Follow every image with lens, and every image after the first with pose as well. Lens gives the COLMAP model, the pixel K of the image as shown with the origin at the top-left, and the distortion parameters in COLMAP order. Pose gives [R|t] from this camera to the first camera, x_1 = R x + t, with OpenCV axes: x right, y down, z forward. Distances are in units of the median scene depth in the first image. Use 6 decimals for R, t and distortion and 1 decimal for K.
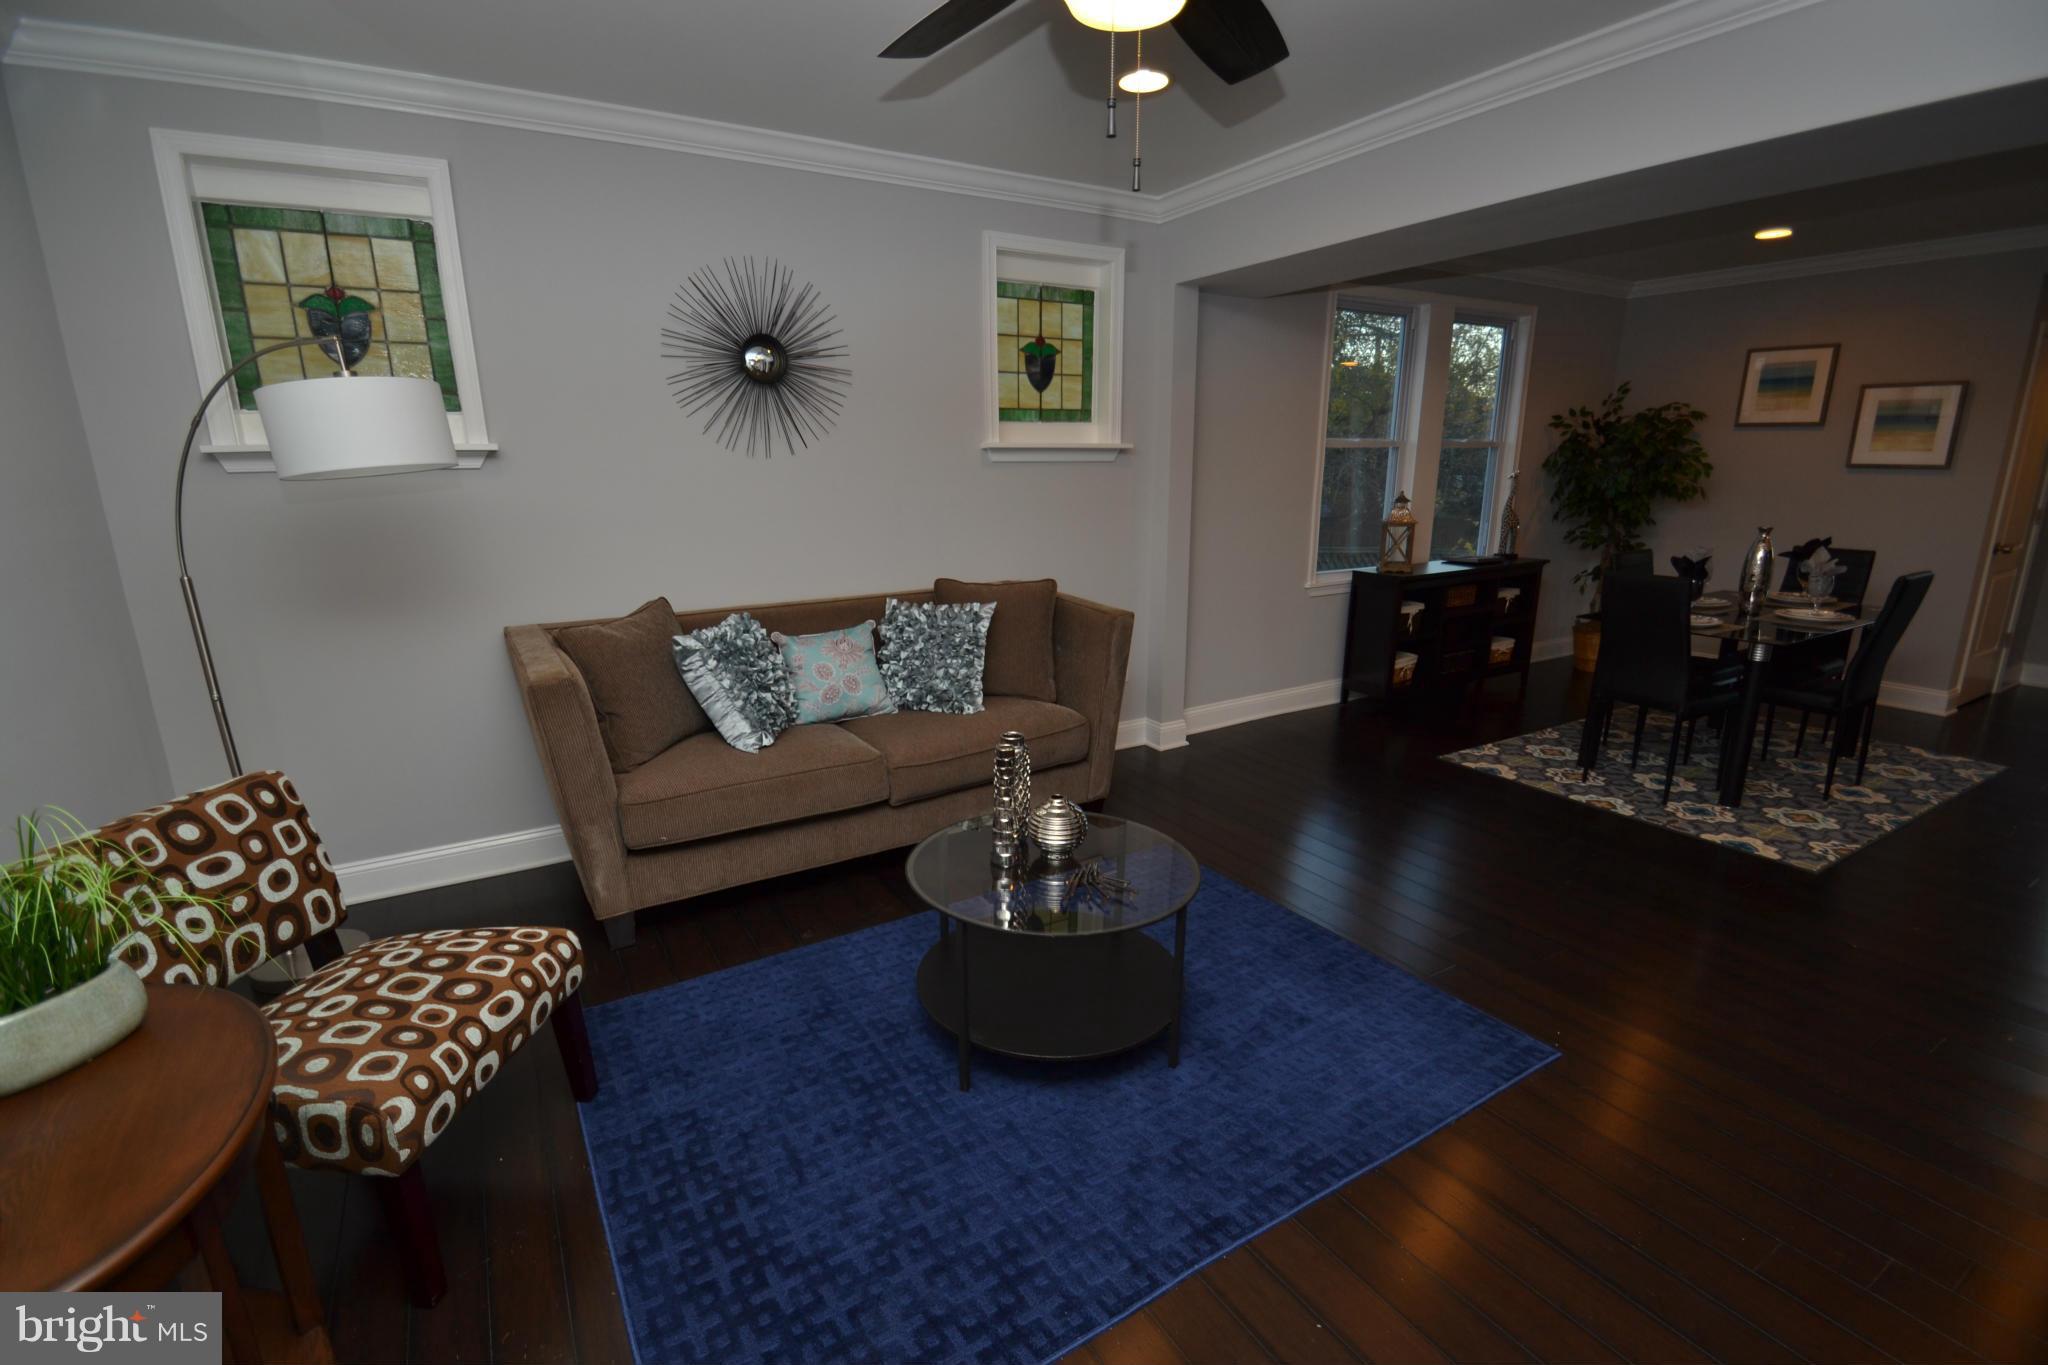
lens RADIAL K [[909.8, 0, 1013.8], [0, 909.8, 693.9], [0, 0, 1]] dist [0.018957, -0.021253]
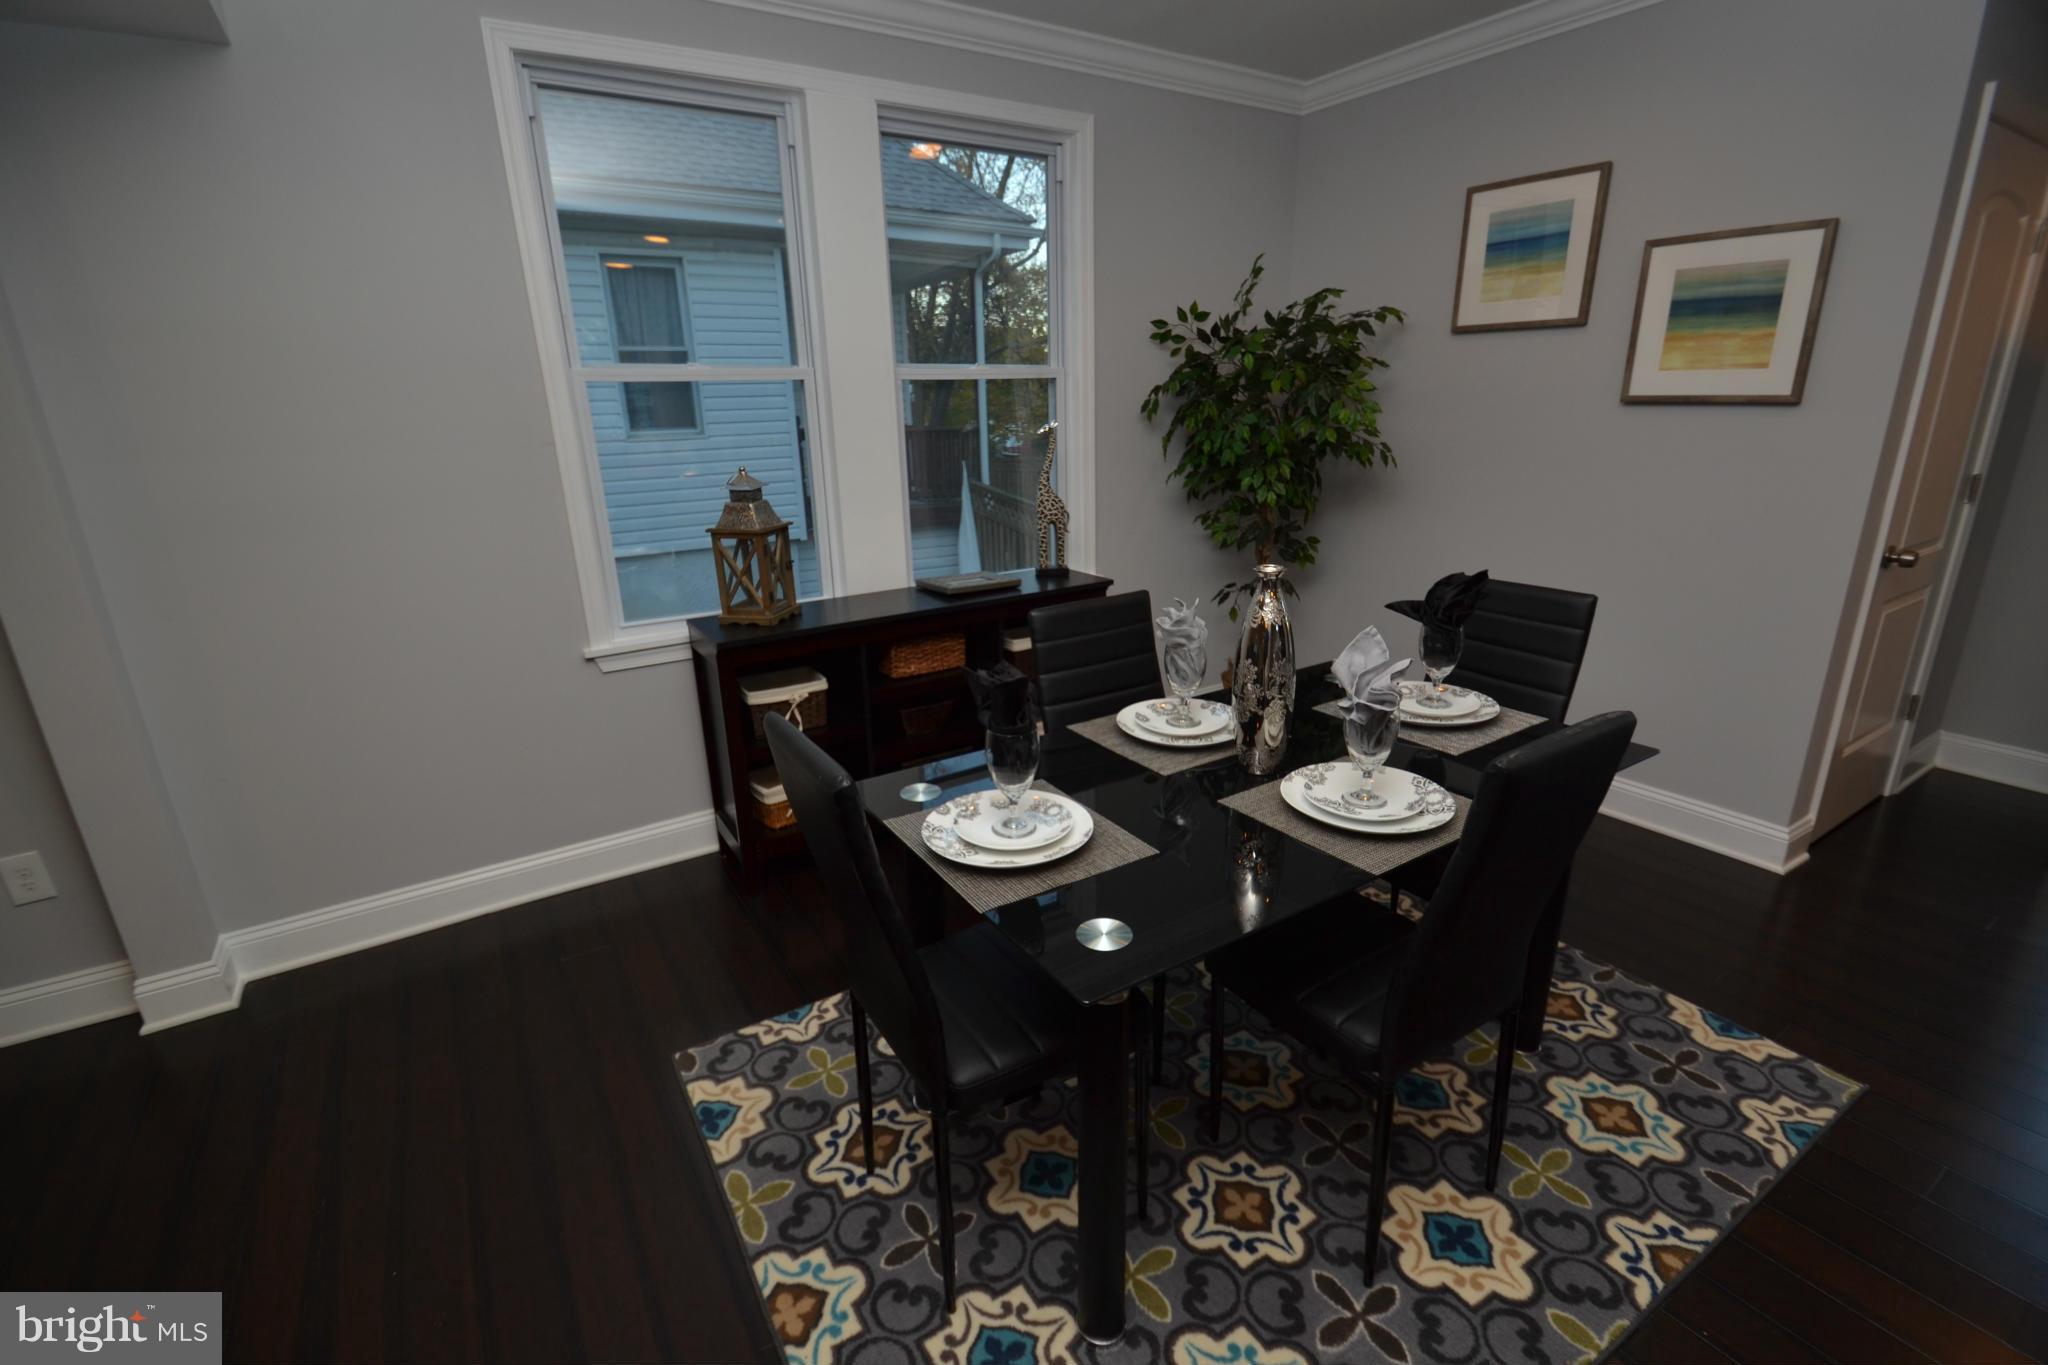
lens RADIAL K [[904.7, 0, 1013.8], [0, 904.7, 700.2], [0, 0, 1]] dist [0.012093, -0.016494]
pose [[0.999379, -0.025542, 0.024255, 0.906945], [0.023871, 0.997478, 0.066848, -0.198717], [-0.025902, -0.066228, 0.997468, 0.780604]]
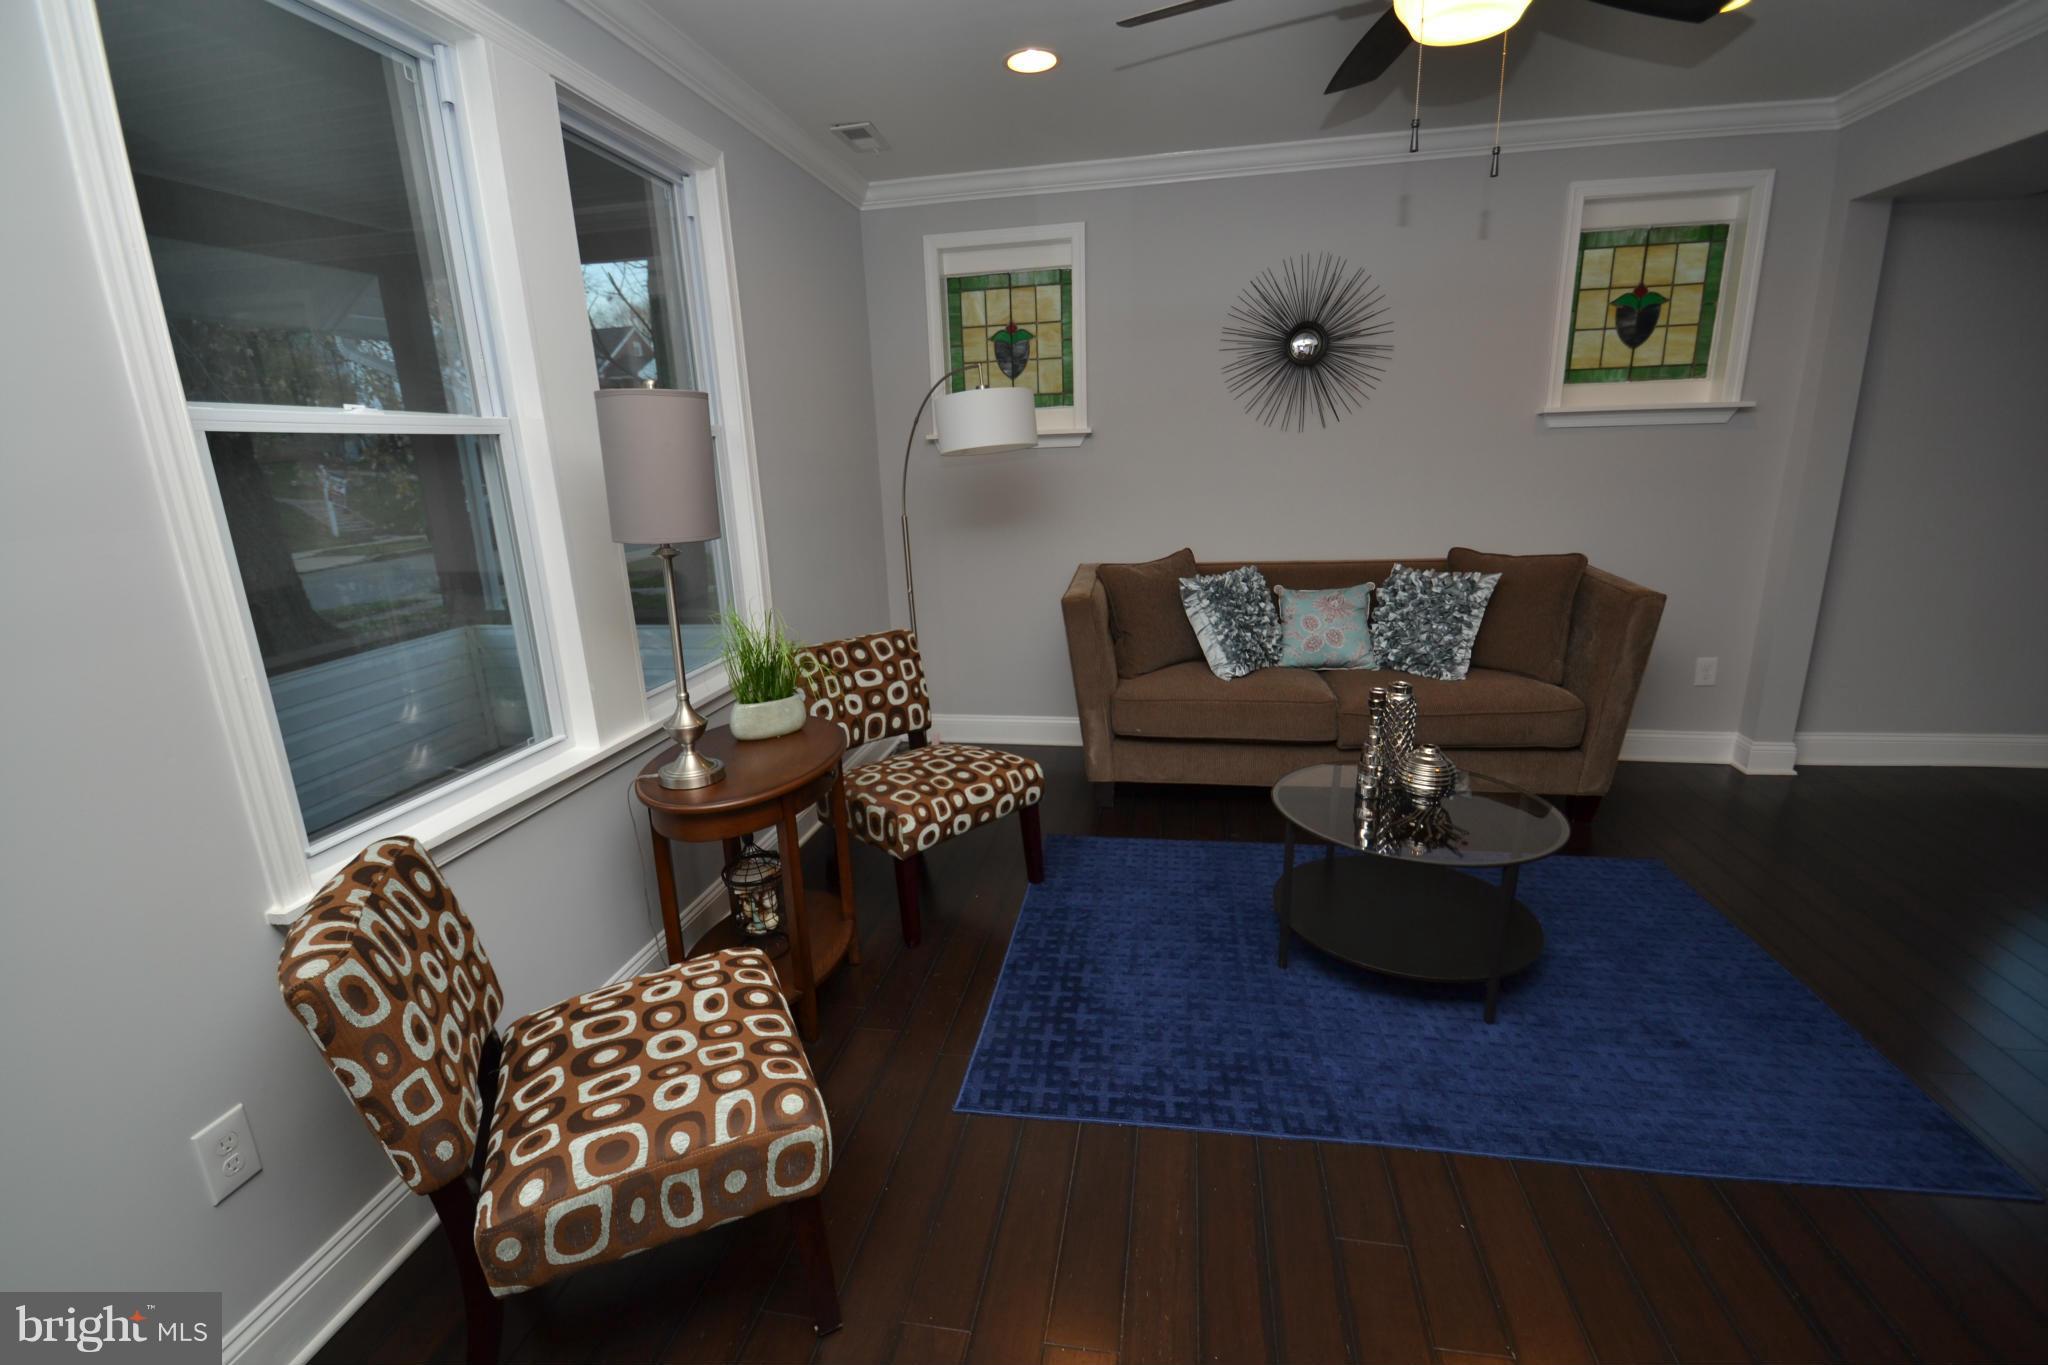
lens RADIAL K [[909.8, 0, 1013.8], [0, 909.8, 693.9], [0, 0, 1]] dist [0.018957, -0.021253]
pose [[0.753931, 0.151508, -0.639244, 0.260222], [-0.137046, 0.987907, 0.072512, 0.031987], [0.642500, 0.032937, 0.765578, -0.093040]]
